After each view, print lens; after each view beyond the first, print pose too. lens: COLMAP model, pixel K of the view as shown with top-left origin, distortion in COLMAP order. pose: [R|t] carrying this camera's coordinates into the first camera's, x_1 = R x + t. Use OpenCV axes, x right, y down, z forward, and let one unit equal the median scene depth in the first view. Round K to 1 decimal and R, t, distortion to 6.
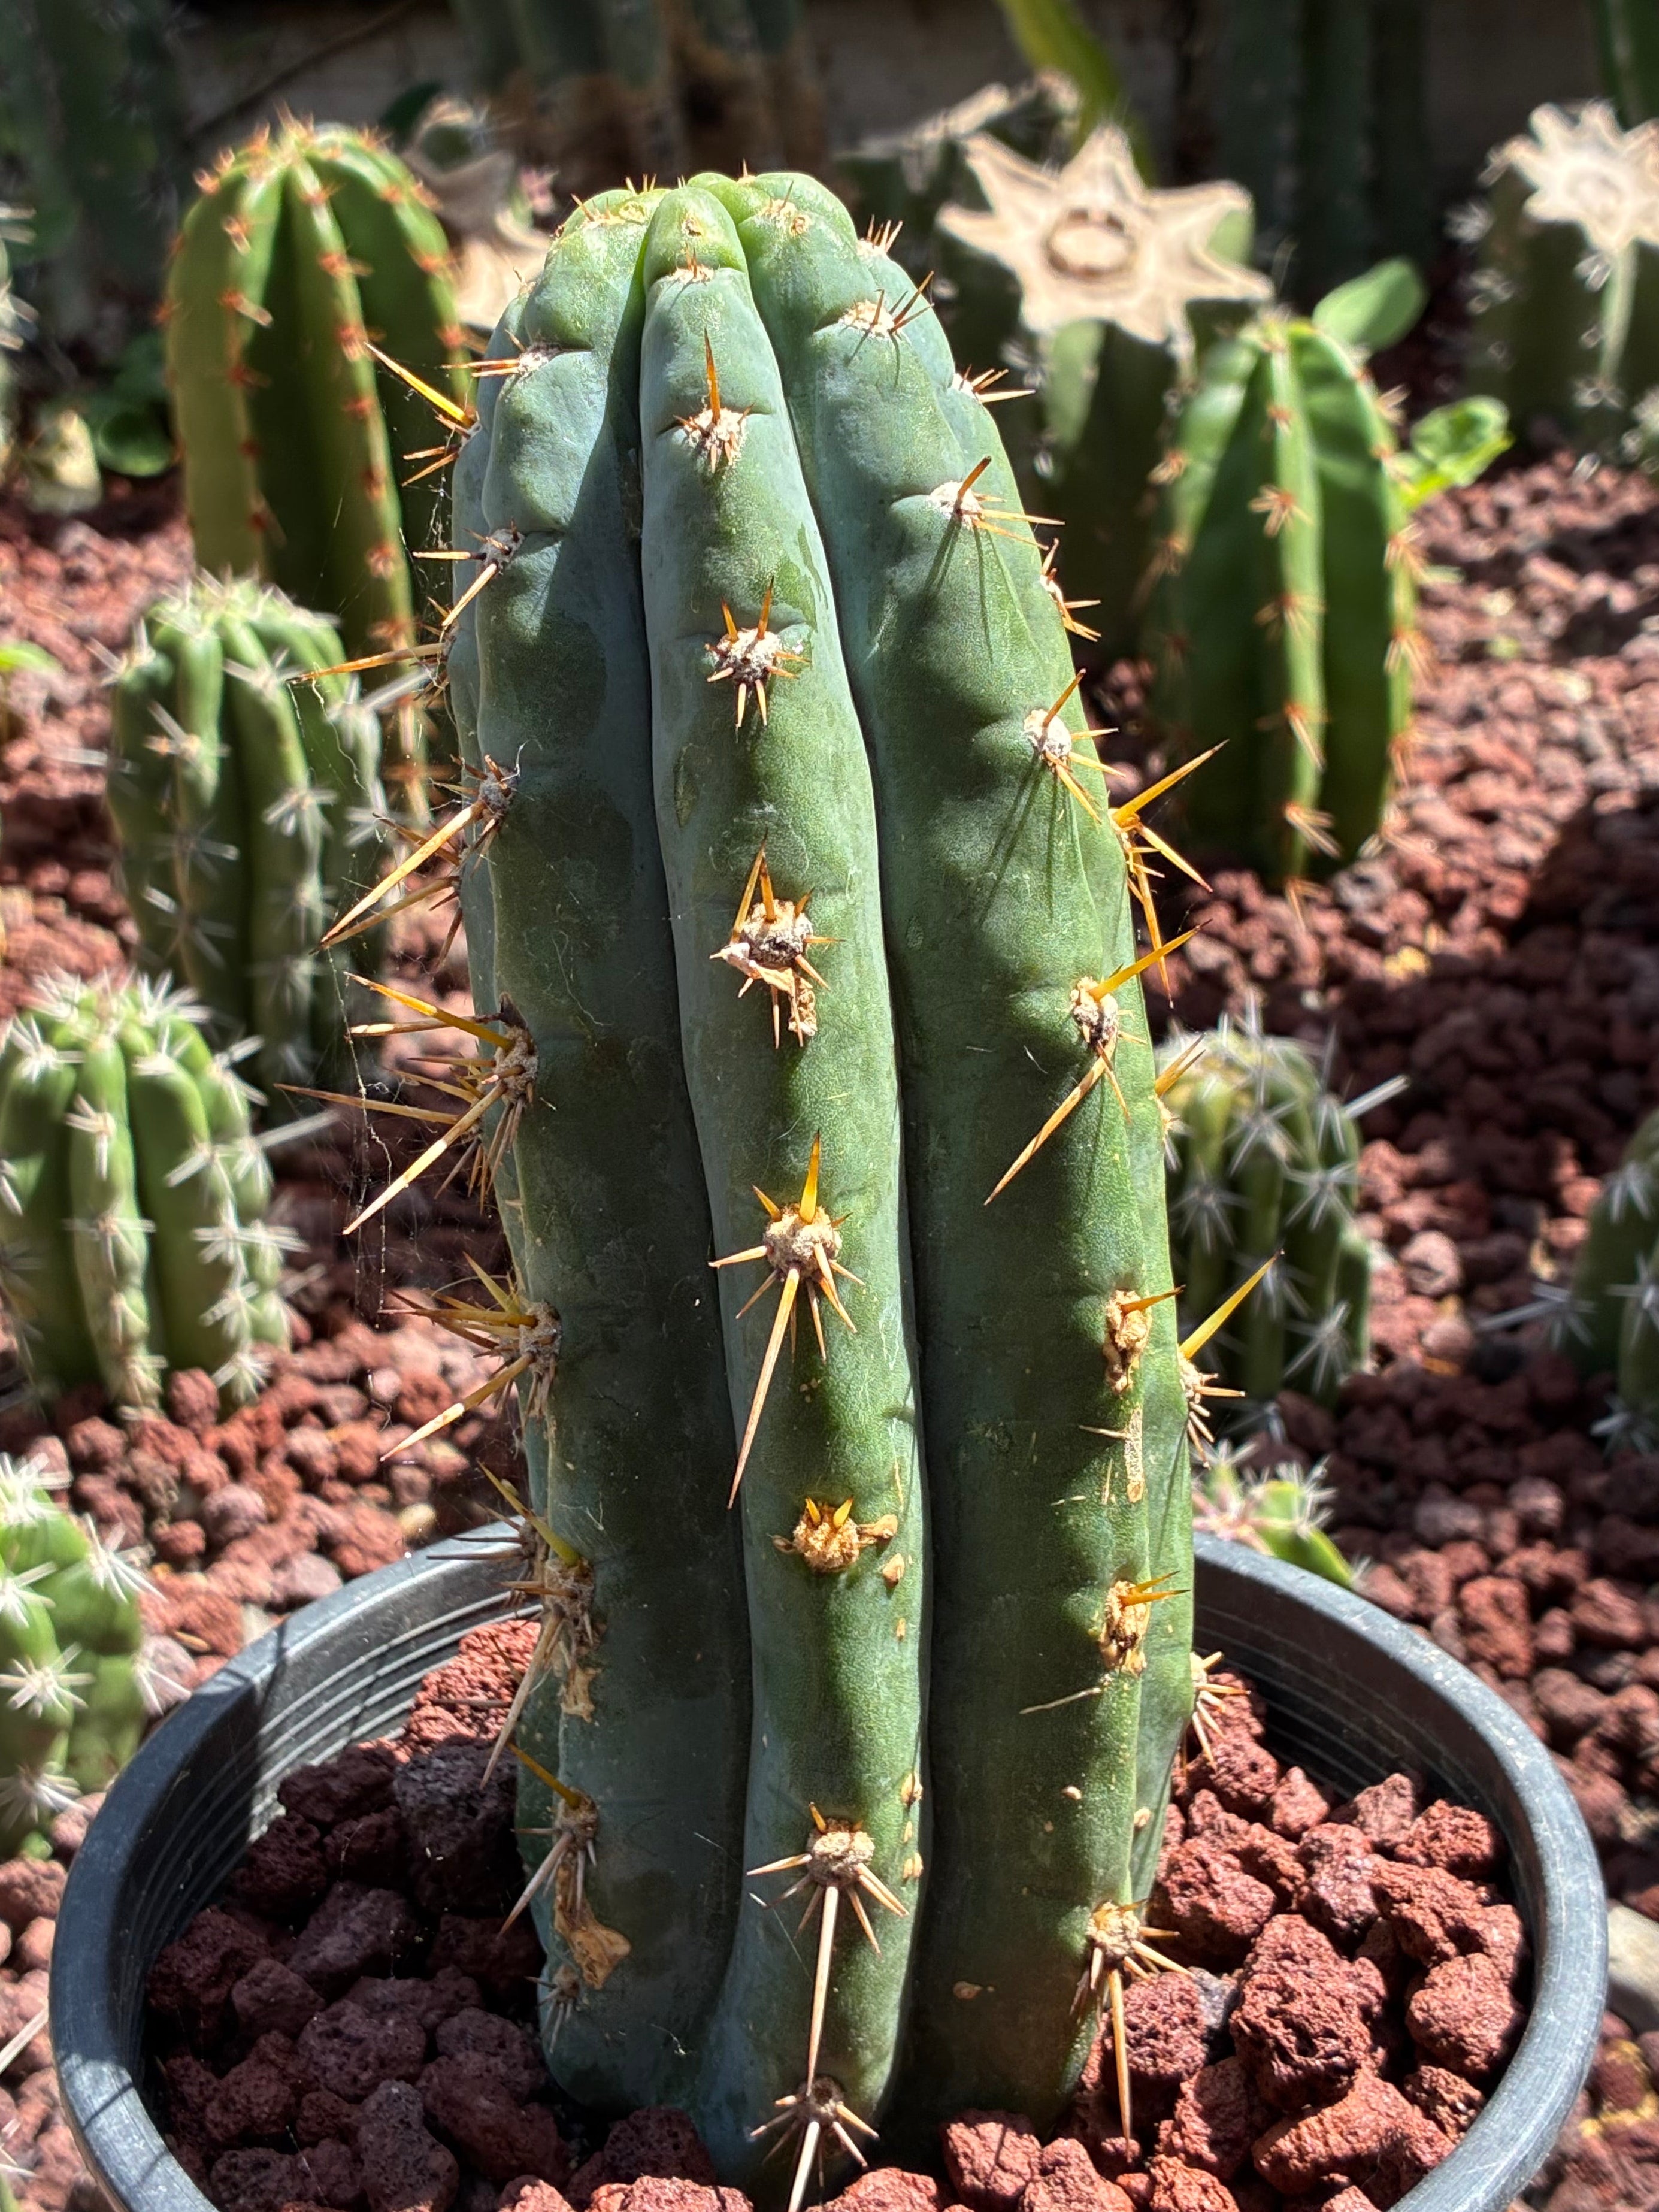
lens RADIAL K [[3755.4, 0, 819.9], [0, 3755.4, 1073.8], [0, 0, 1]] dist [0.221260, -1.122412]
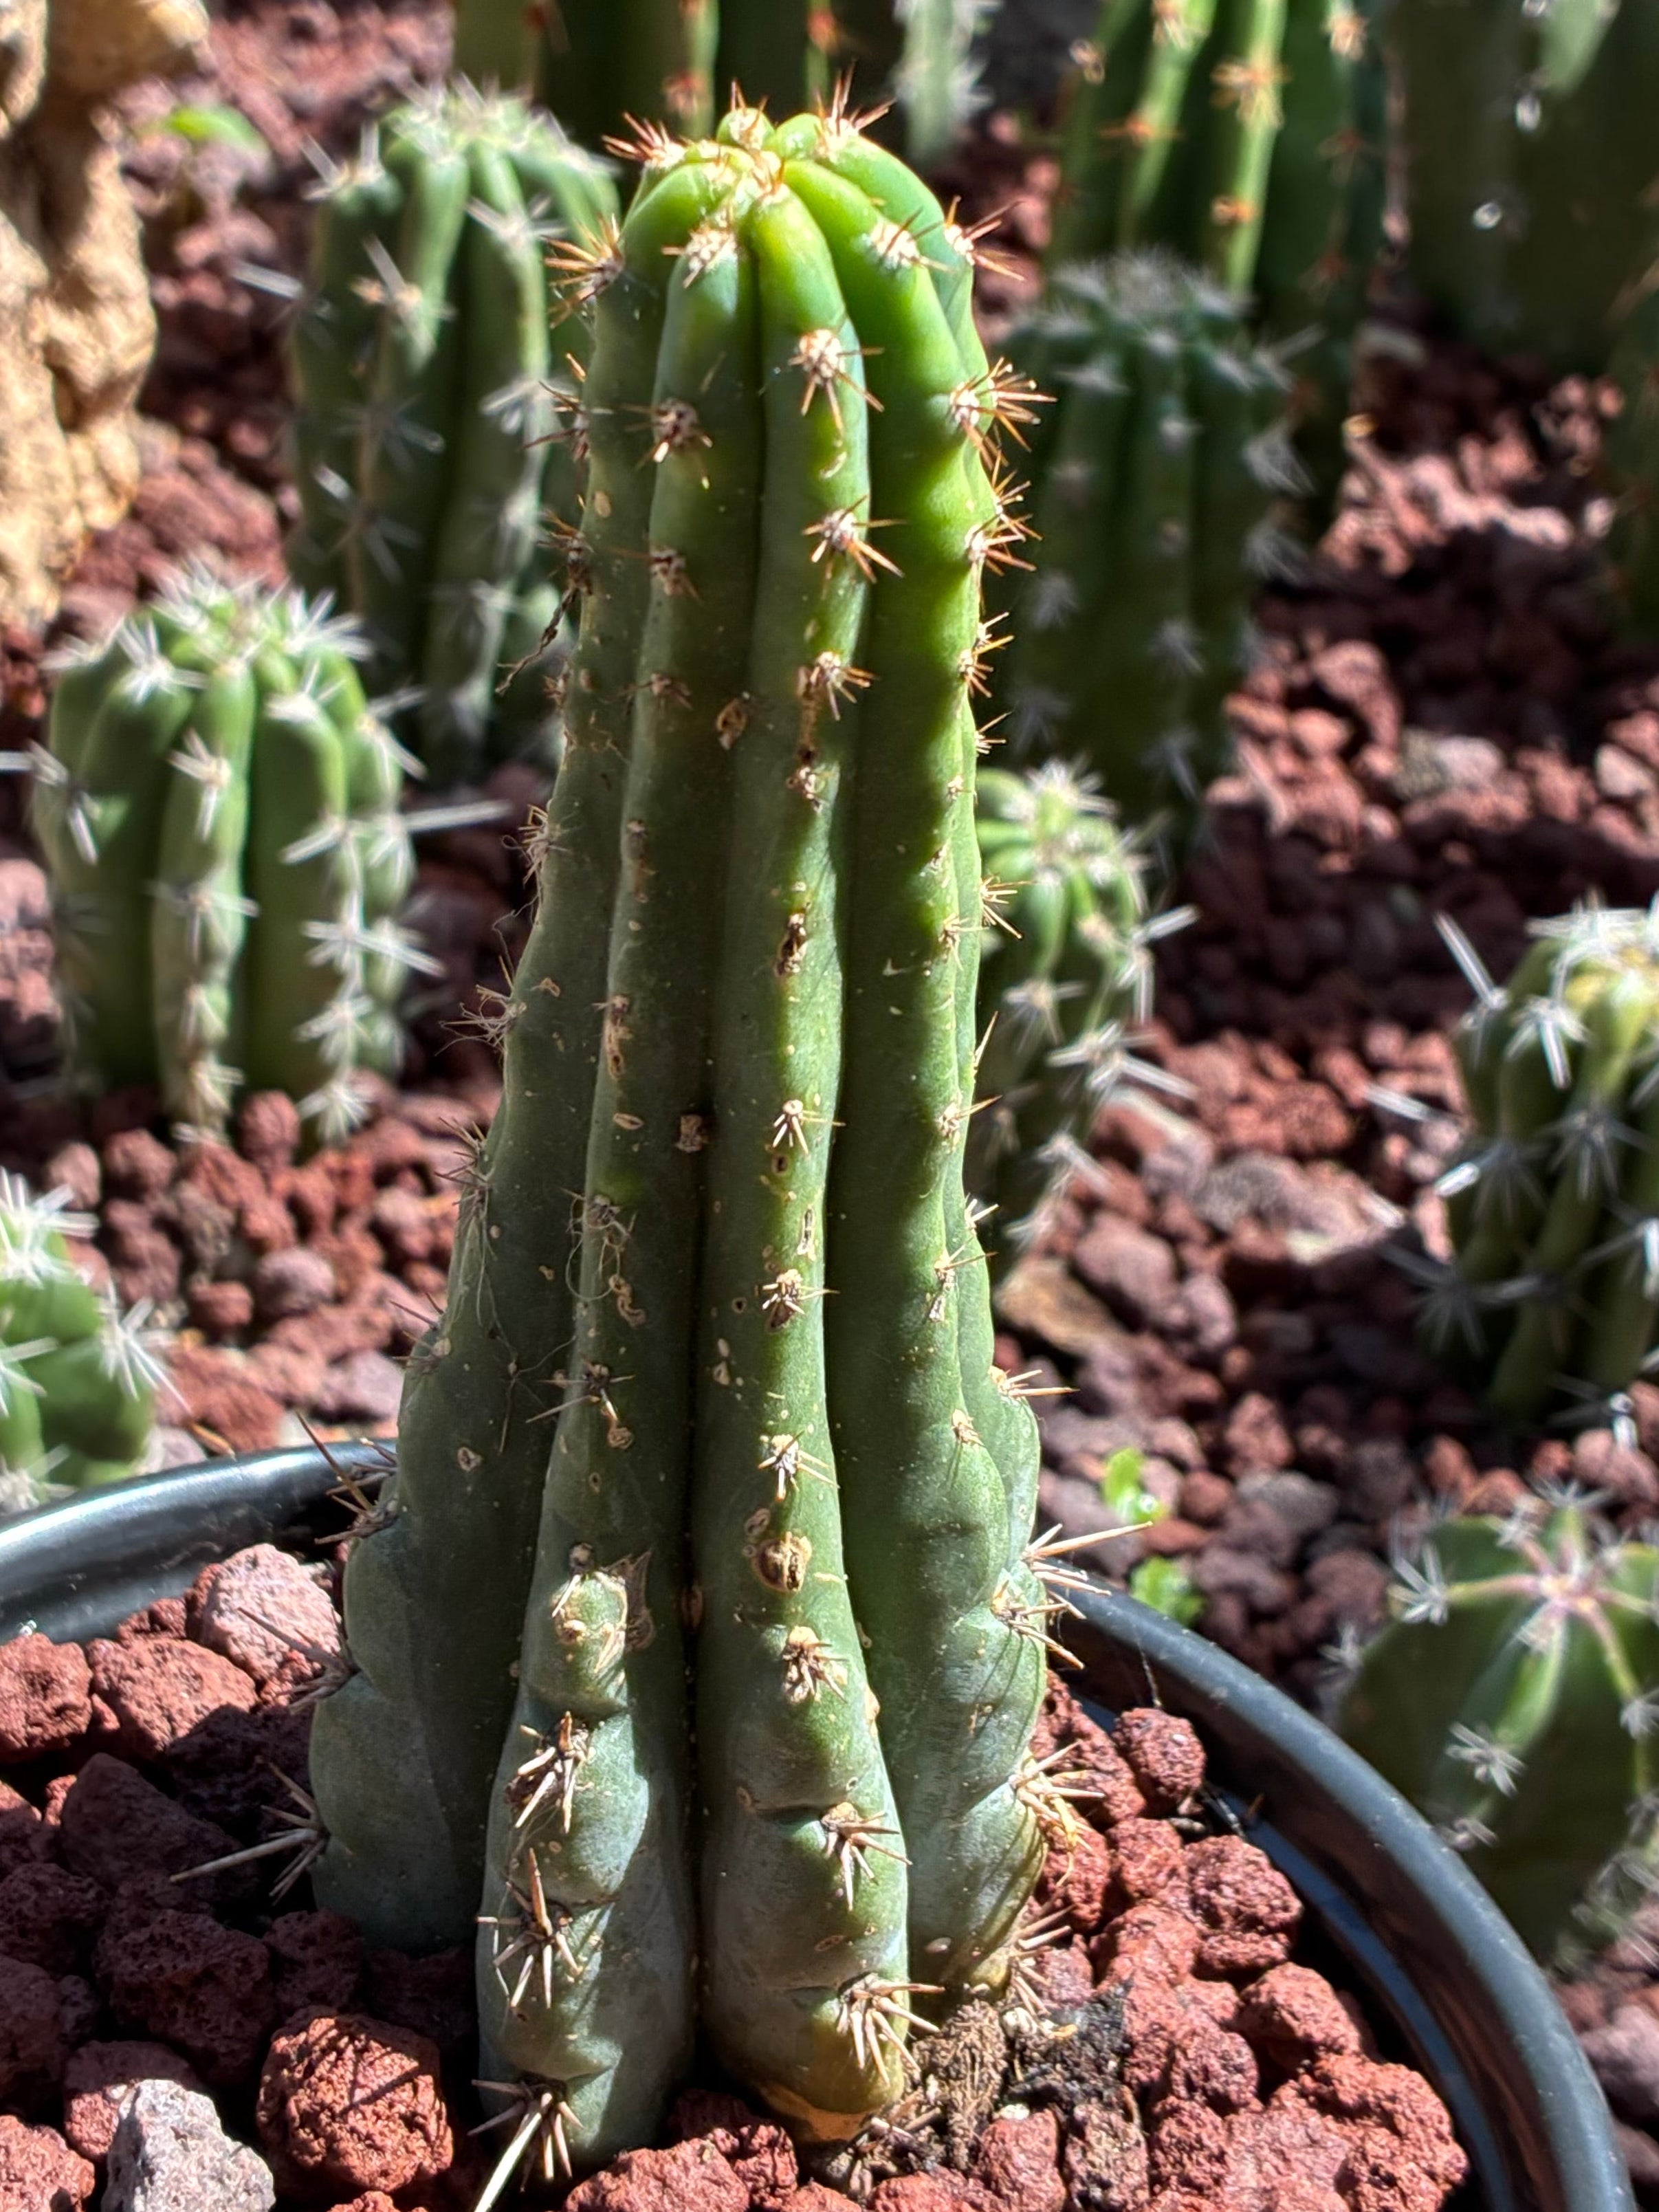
lens RADIAL K [[4283.6, 0, 837.8], [0, 4283.6, 964.1], [0, 0, 1]] dist [0.281536, -1.687190]
pose [[0.982123, 0.185228, -0.033541, -0.025270], [-0.182639, 0.980794, 0.068451, -0.031371], [0.045575, -0.061102, 0.997090, 0.111800]]
